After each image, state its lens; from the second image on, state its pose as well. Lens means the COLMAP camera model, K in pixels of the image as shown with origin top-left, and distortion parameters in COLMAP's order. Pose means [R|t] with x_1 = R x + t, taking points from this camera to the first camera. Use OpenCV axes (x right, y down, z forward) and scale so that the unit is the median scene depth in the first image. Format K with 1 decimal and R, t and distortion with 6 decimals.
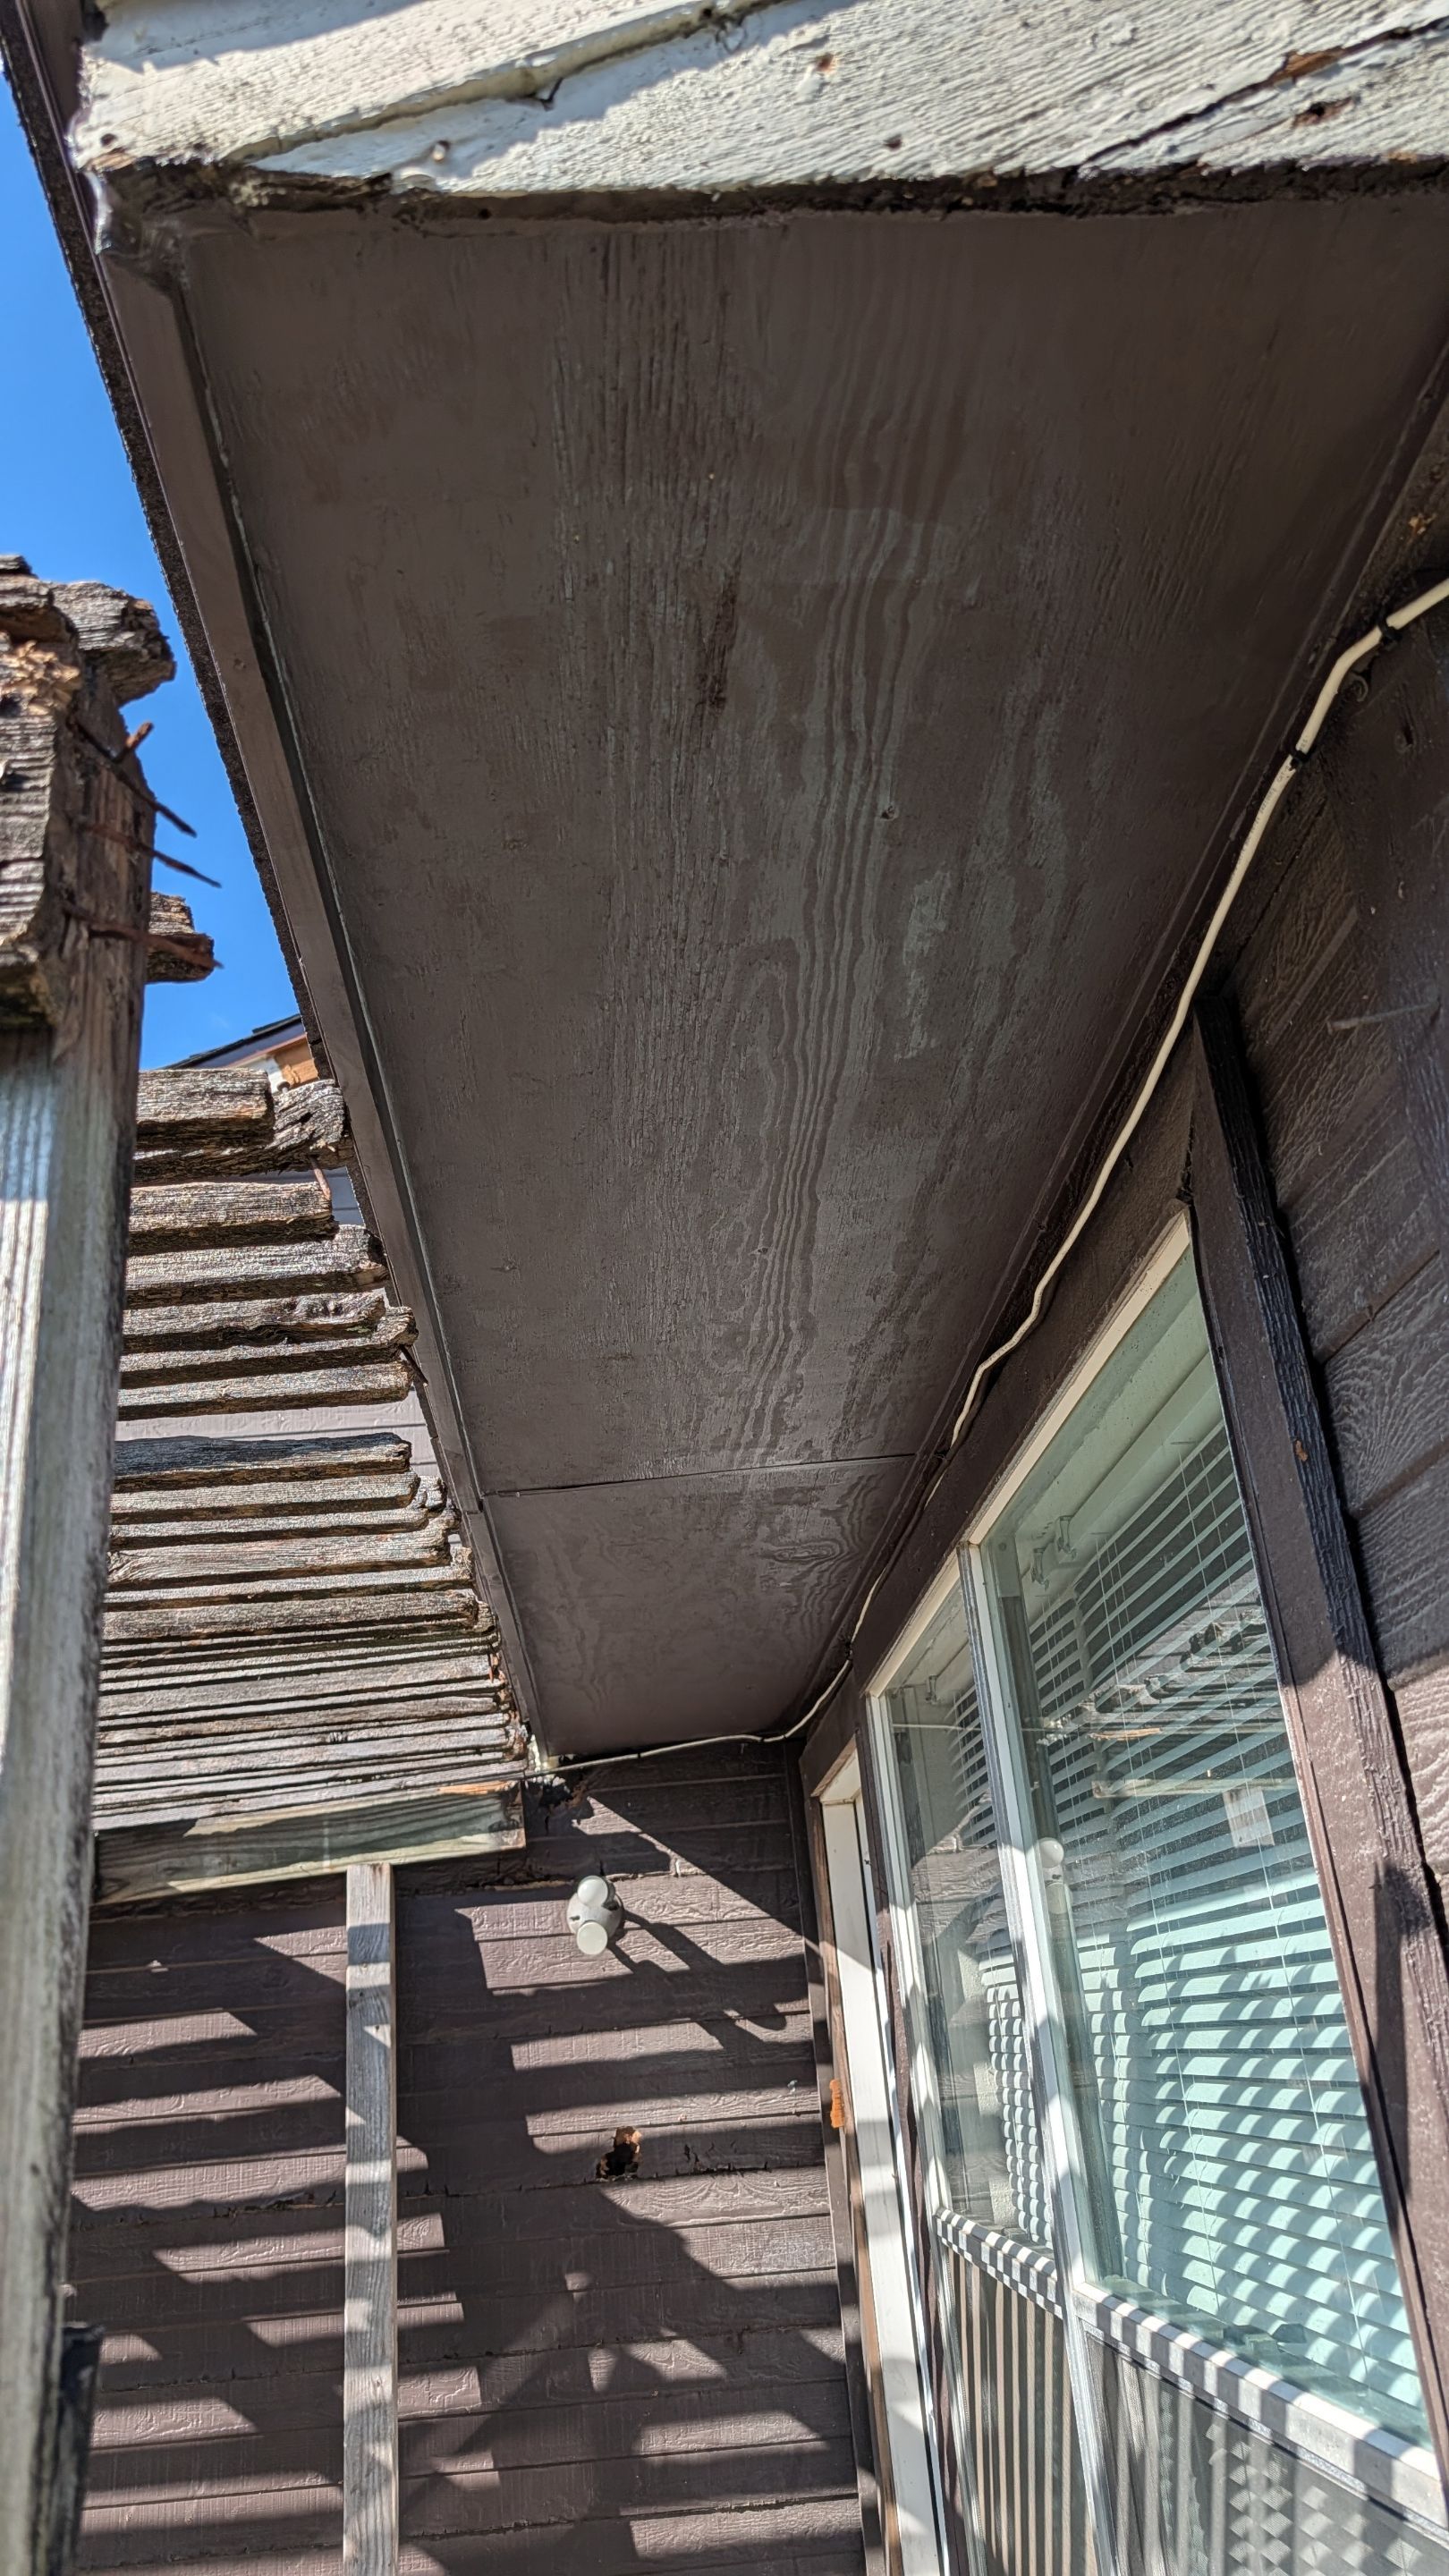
lens RADIAL K [[1863.2, 0, 713.7], [0, 1863.2, 1274.4], [0, 0, 1]] dist [0.010559, -0.000936]
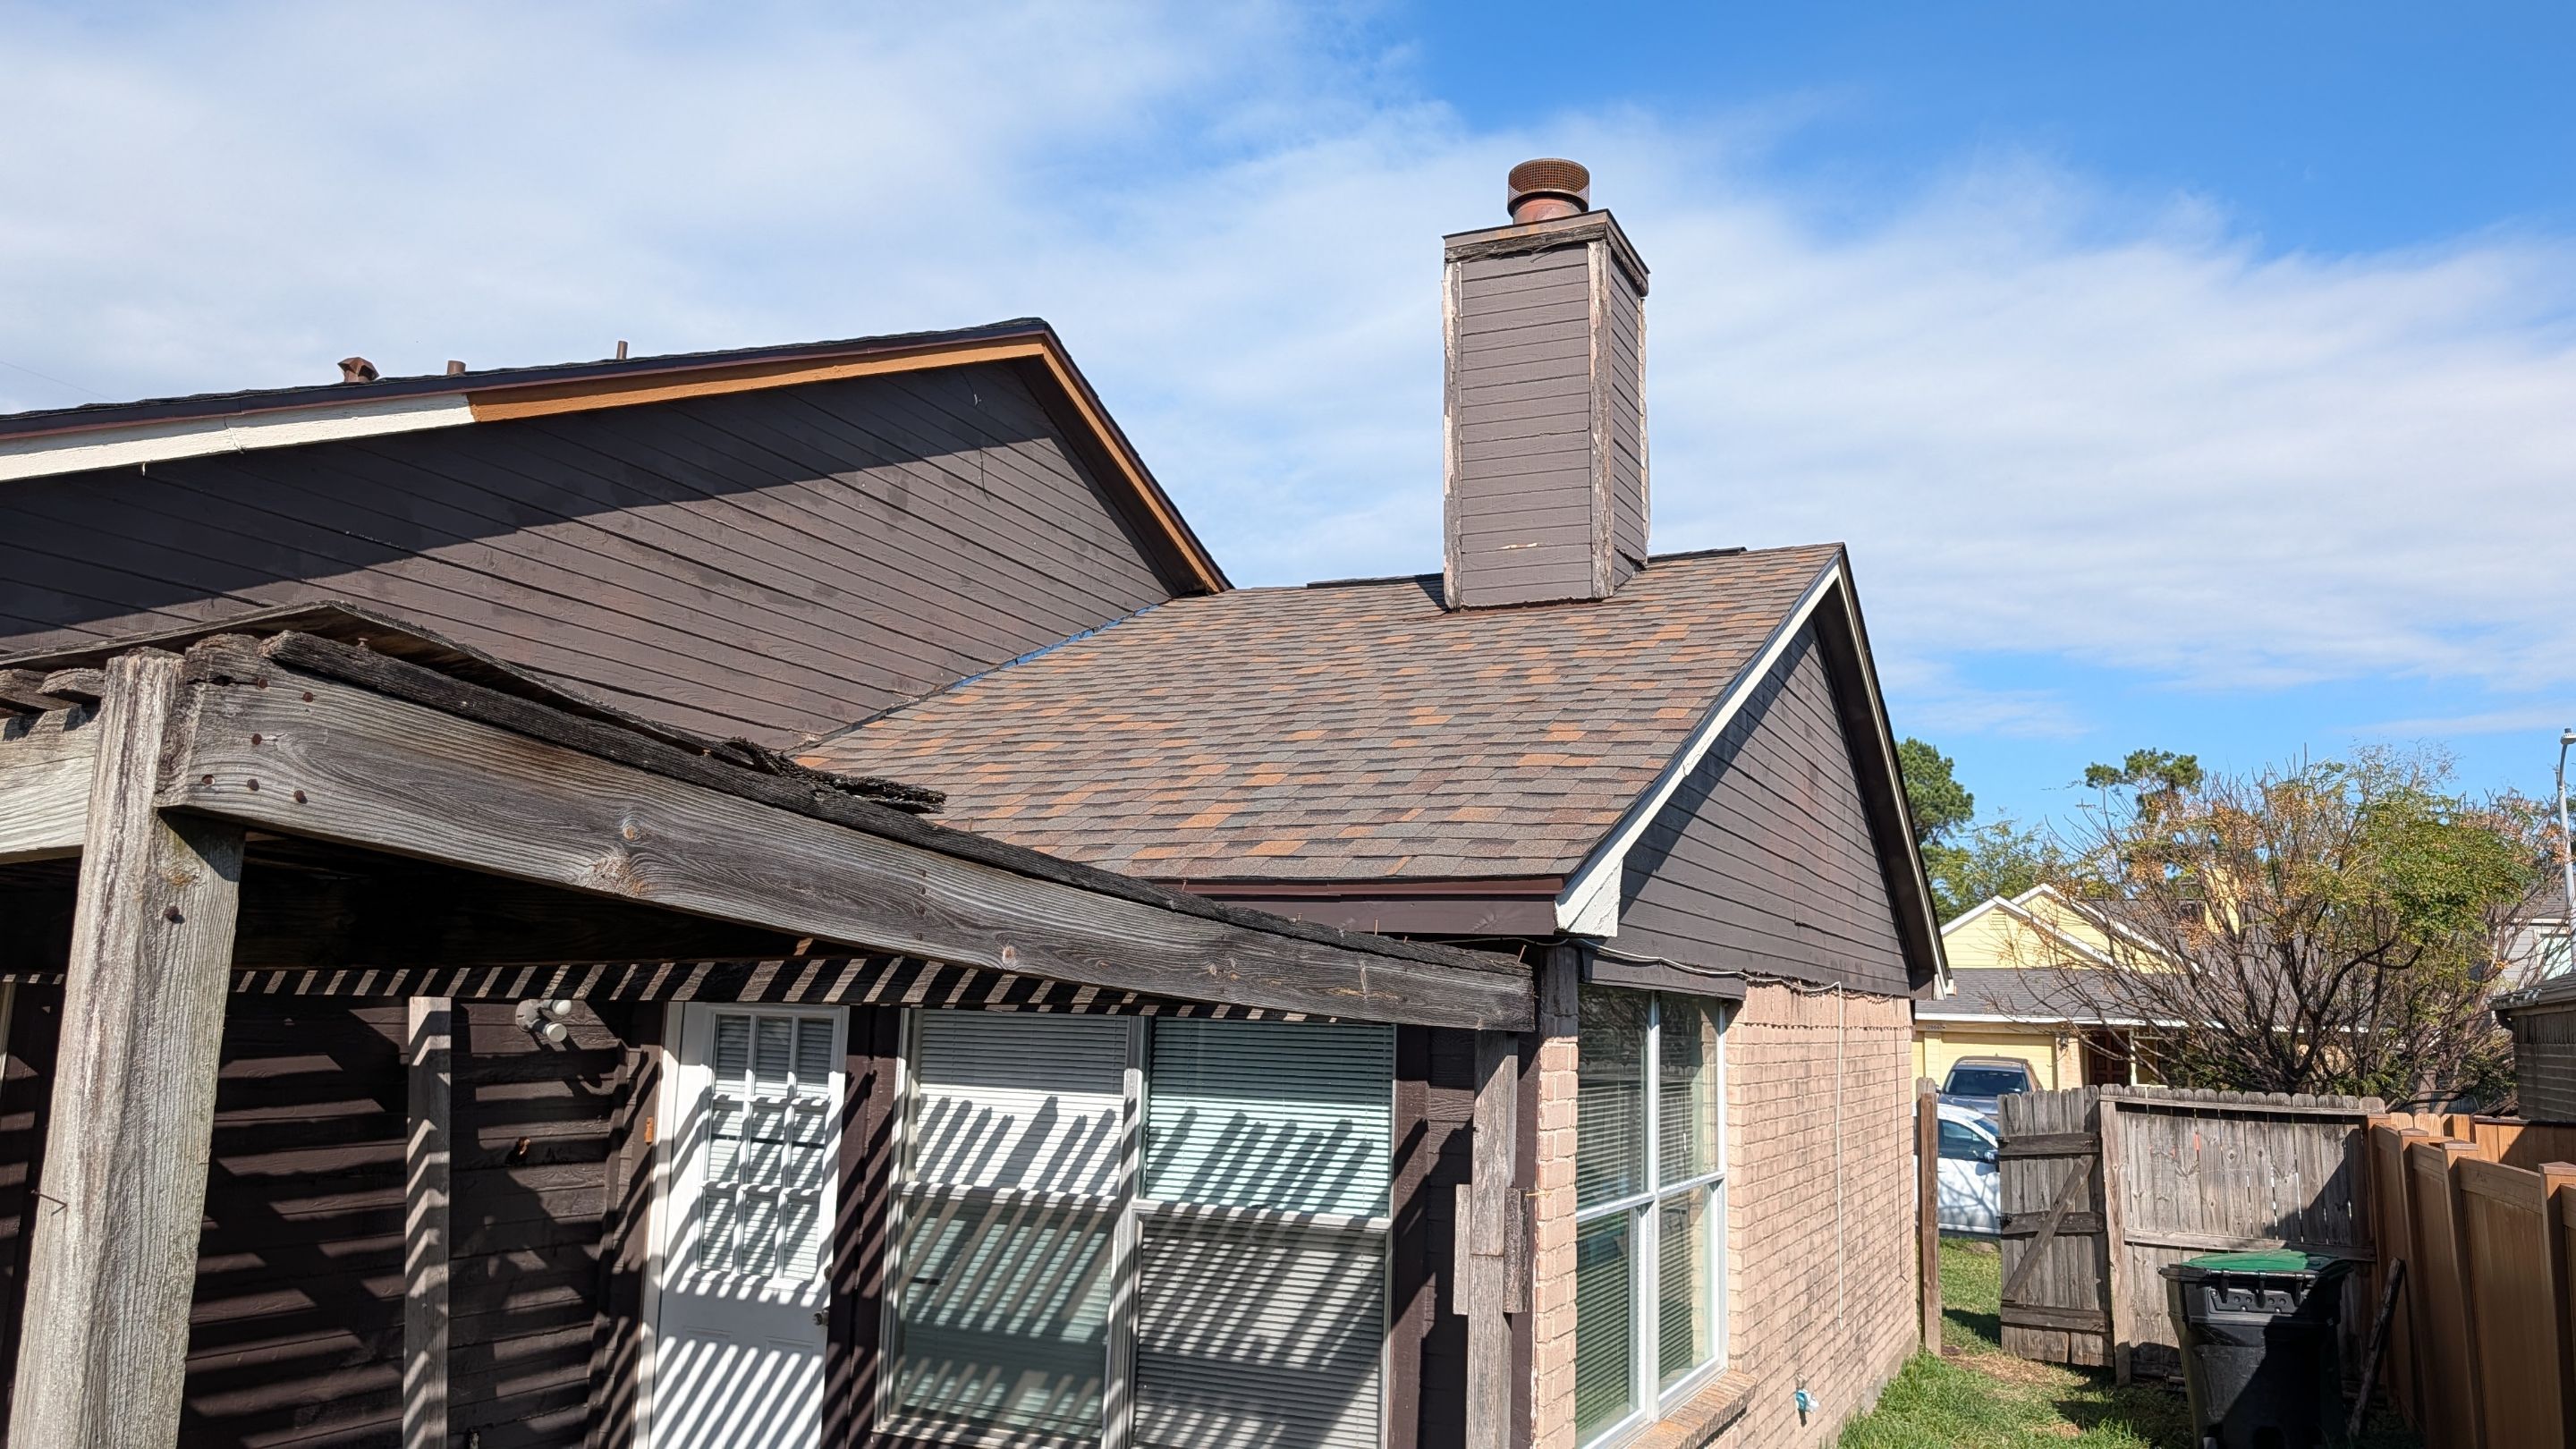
lens RADIAL K [[1863.2, 0, 1279.7], [0, 1863.2, 711.5], [0, 0, 1]] dist [0.010559, -0.000936]
pose [[0.442171, 0.235732, 0.865399, -2.942865], [-0.399071, 0.915788, -0.045555, -0.205835], [-0.803260, -0.325213, 0.499009, -0.600911]]
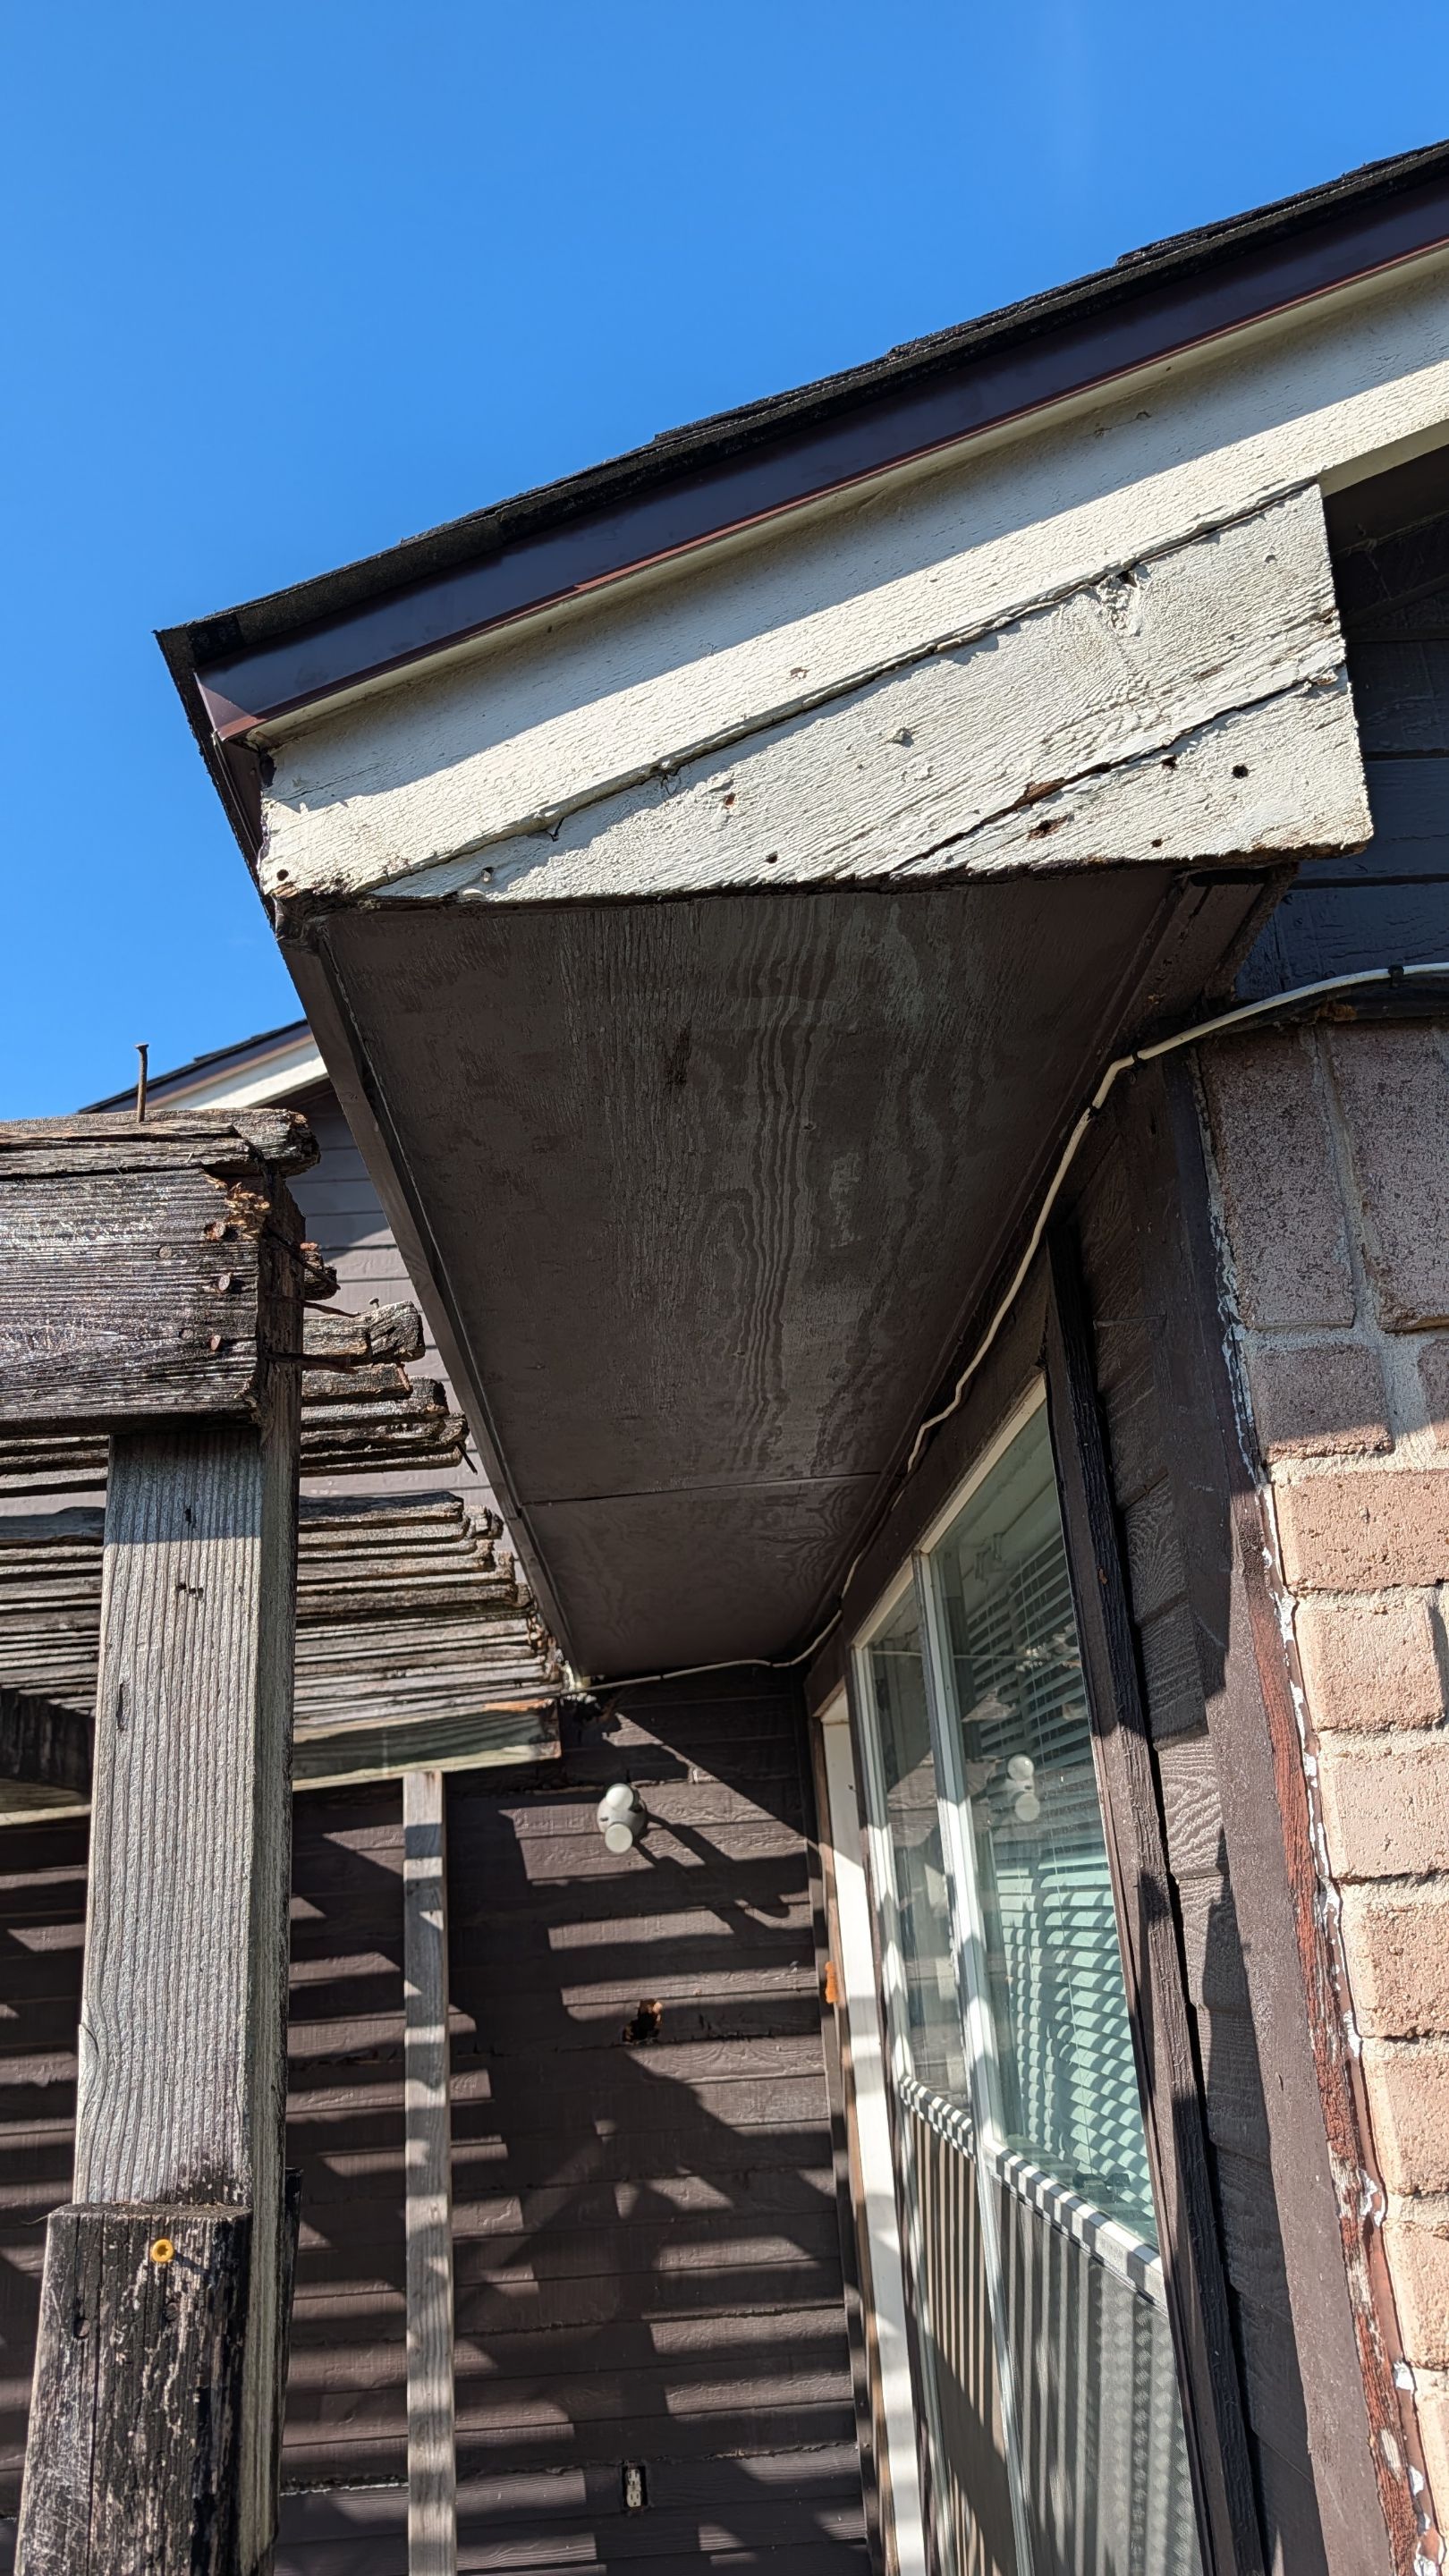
lens RADIAL K [[1863.2, 0, 727.5], [0, 1863.2, 1306.5], [0, 0, 1]] dist [0.010559, -0.000936]
pose [[0.999890, 0.006507, -0.013354, 0.032608], [-0.005383, 0.996570, 0.082575, -0.141820], [0.013845, -0.082494, 0.996495, -0.243653]]
